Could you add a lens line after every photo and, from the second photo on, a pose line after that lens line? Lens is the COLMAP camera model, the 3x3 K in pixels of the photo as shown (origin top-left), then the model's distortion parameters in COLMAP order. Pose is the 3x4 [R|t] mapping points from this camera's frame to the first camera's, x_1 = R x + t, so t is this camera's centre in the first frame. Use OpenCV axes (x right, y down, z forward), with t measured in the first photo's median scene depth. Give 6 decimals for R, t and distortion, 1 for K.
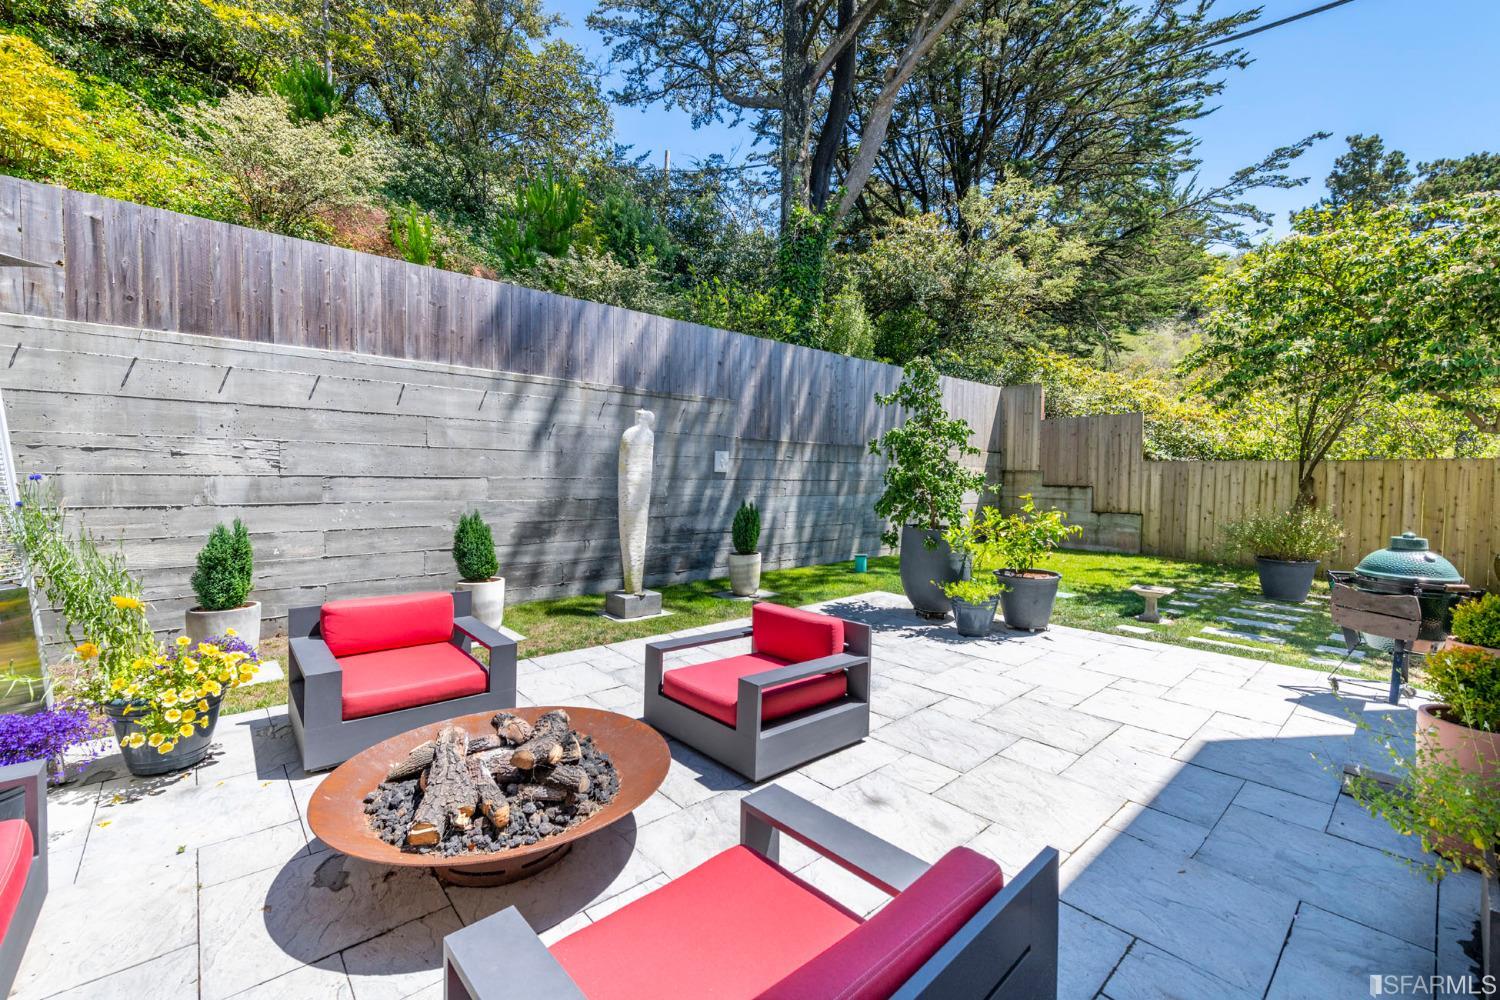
lens RADIAL K [[632.8, 0, 753.9], [0, 632.8, 494.8], [0, 0, 1]] dist [0.000083, -0.000717]
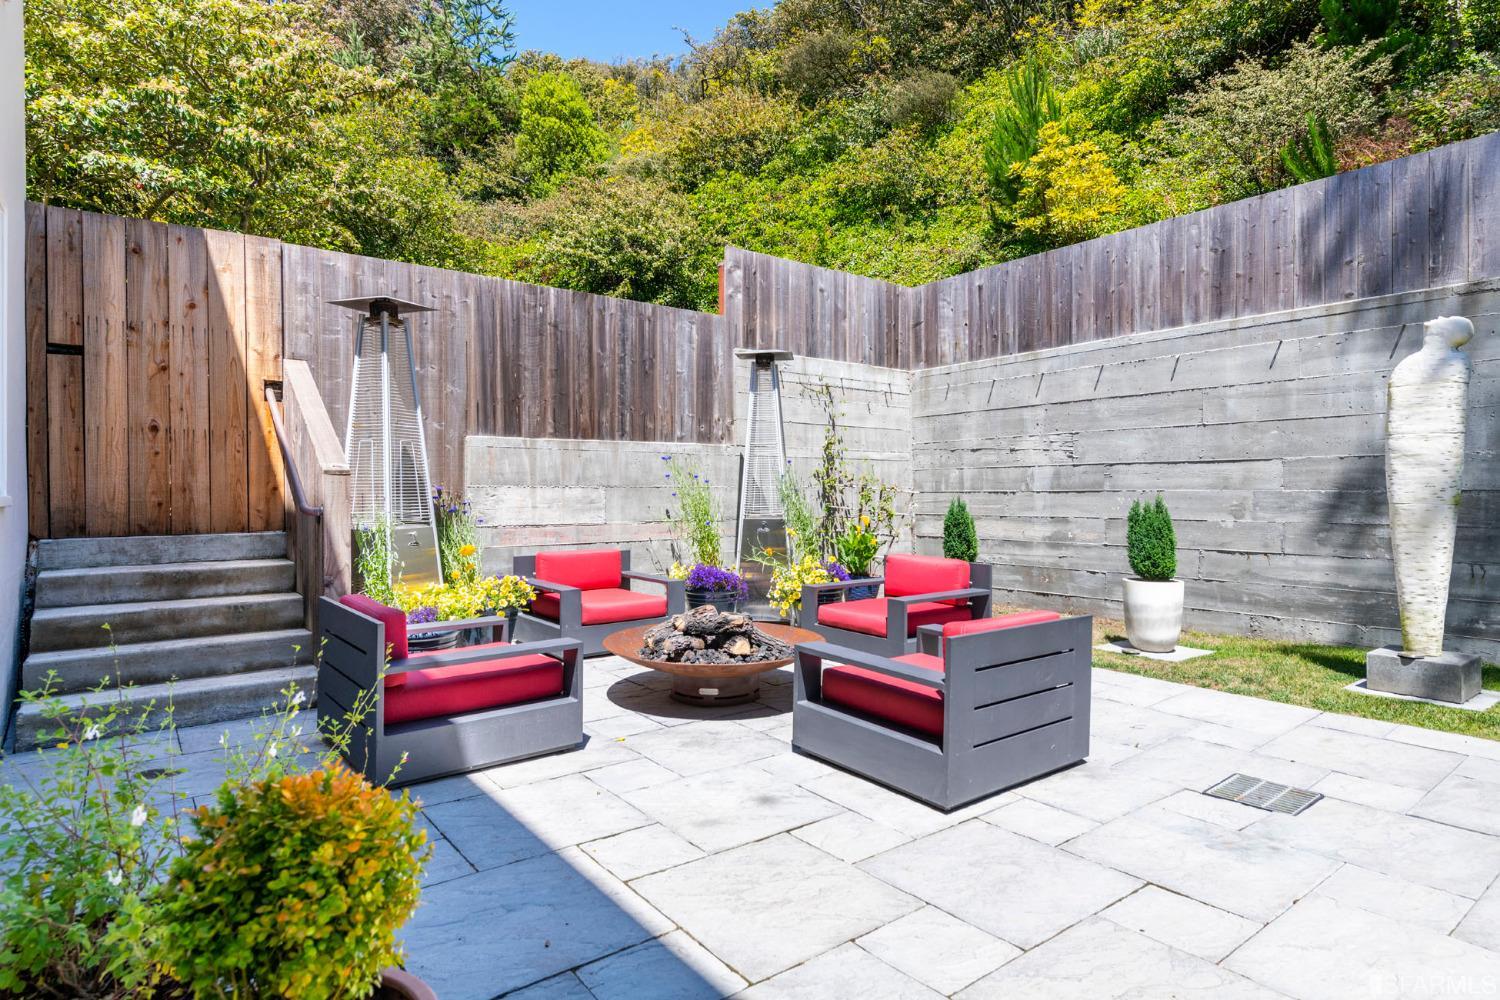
lens RADIAL K [[817.0, 0, 754.1], [0, 817.0, 496.9], [0, 0, 1]] dist [0.002592, 0.000232]
pose [[-0.081126, -0.008265, -0.996670, 0.566975], [-0.027444, 0.999605, -0.006056, 0.039474], [0.996326, 0.026861, -0.081321, 0.469944]]
